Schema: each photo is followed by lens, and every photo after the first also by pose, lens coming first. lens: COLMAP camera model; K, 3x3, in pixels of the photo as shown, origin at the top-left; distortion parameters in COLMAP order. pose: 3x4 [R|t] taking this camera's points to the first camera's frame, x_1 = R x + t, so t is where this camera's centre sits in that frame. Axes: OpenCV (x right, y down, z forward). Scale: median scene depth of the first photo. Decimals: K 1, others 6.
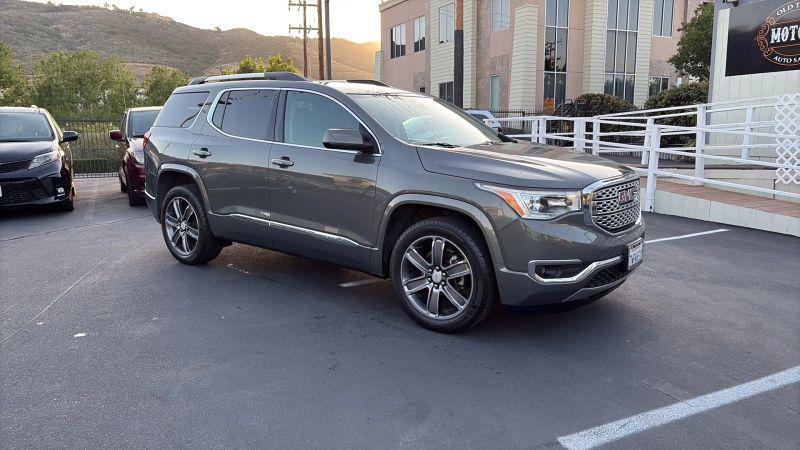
lens RADIAL K [[578.0, 0, 406.6], [0, 578.0, 213.3], [0, 0, 1]] dist [0.053730, -0.049878]
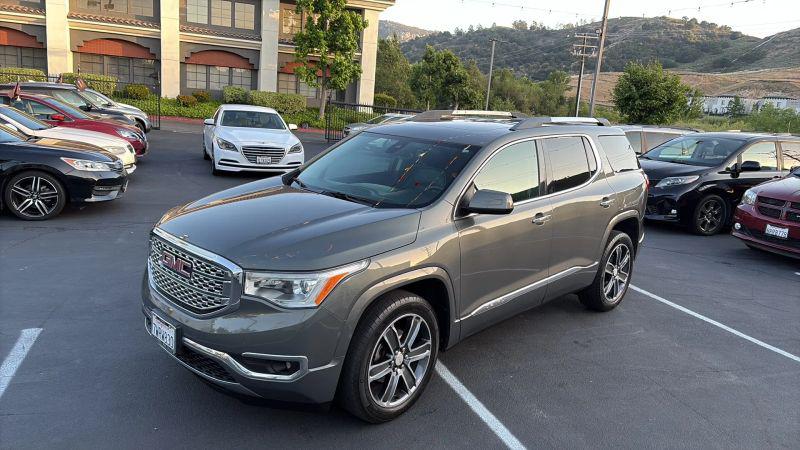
lens RADIAL K [[578.0, 0, 404.3], [0, 578.0, 212.2], [0, 0, 1]] dist [0.053730, -0.049878]
pose [[-0.114390, 0.186735, -0.975728, 1.158359], [-0.217173, 0.953719, 0.207983, -0.351065], [0.969408, 0.235693, -0.068543, 1.366148]]
